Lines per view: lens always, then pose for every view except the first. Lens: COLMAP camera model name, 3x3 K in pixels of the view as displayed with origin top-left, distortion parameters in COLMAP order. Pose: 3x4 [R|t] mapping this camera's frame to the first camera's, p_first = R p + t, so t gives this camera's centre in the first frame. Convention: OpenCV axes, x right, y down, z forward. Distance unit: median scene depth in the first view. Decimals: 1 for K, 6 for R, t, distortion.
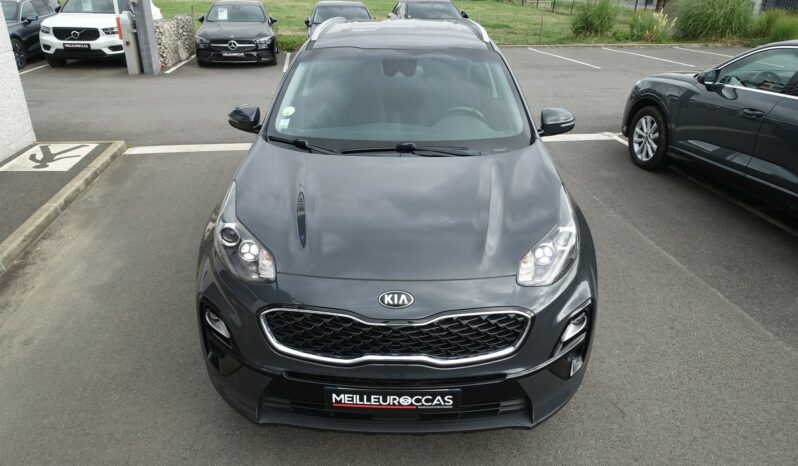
lens RADIAL K [[549.4, 0, 397.1], [0, 549.4, 231.7], [0, 0, 1]] dist [-0.003855, 0.003067]
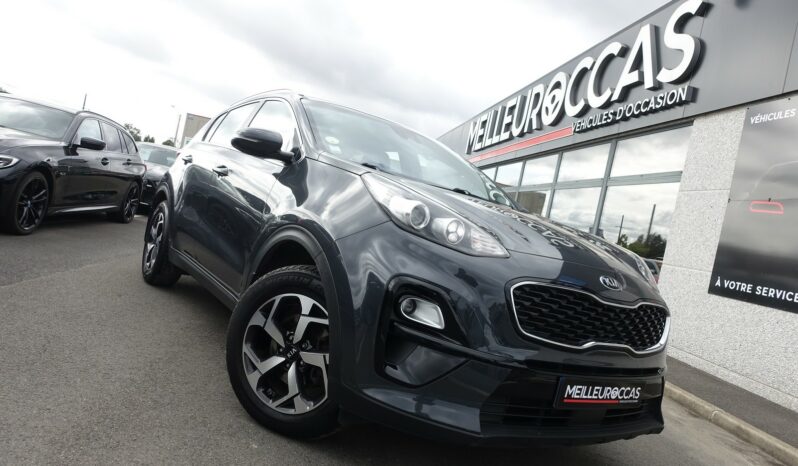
lens RADIAL K [[549.4, 0, 395.8], [0, 549.4, 238.8], [0, 0, 1]] dist [-0.003855, 0.003067]
pose [[0.799890, 0.160104, 0.578397, -0.812267], [0.047260, 0.943962, -0.326652, 0.314069], [-0.598283, 0.288621, 0.747499, 0.382077]]
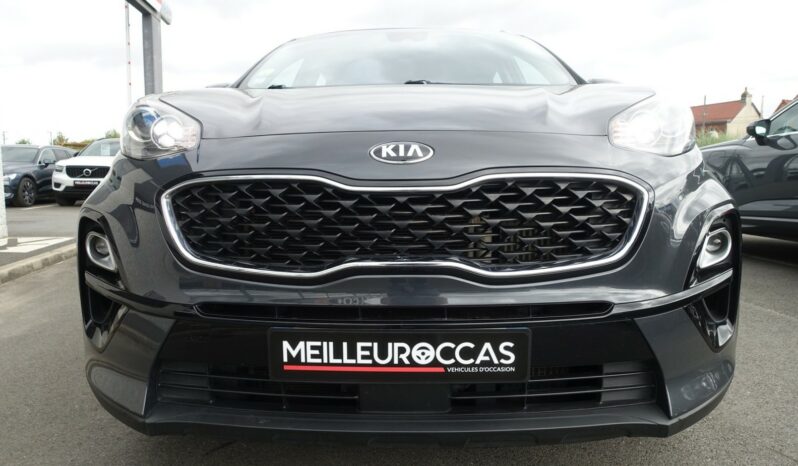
lens RADIAL K [[549.4, 0, 397.3], [0, 549.4, 234.2], [0, 0, 1]] dist [-0.003855, 0.003067]
pose [[0.999695, -0.015035, -0.019577, 0.002570], [0.008070, 0.948581, -0.316431, 0.327716], [0.023328, 0.316176, 0.948414, 0.427108]]
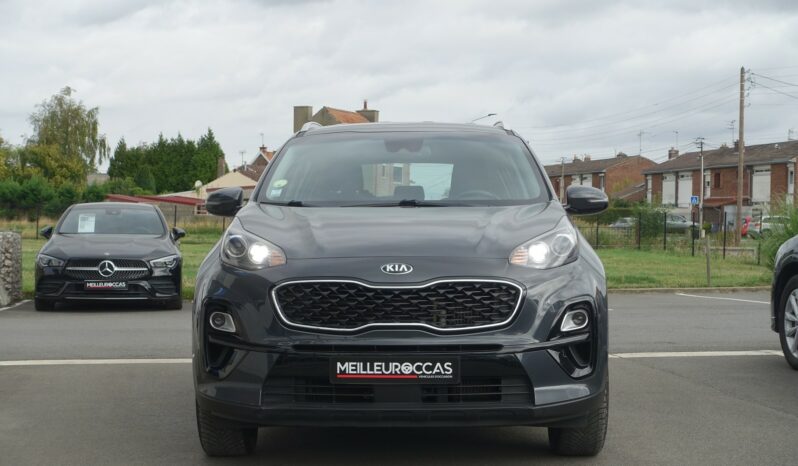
lens RADIAL K [[1423.4, 0, 397.6], [0, 1423.4, 228.3], [0, 0, 1]] dist [-0.038867, 0.000000]
pose [[0.999803, -0.013208, -0.014786, 0.037120], [0.005772, 0.907375, -0.420282, 1.084333], [0.018968, 0.420114, 0.907273, -1.415035]]
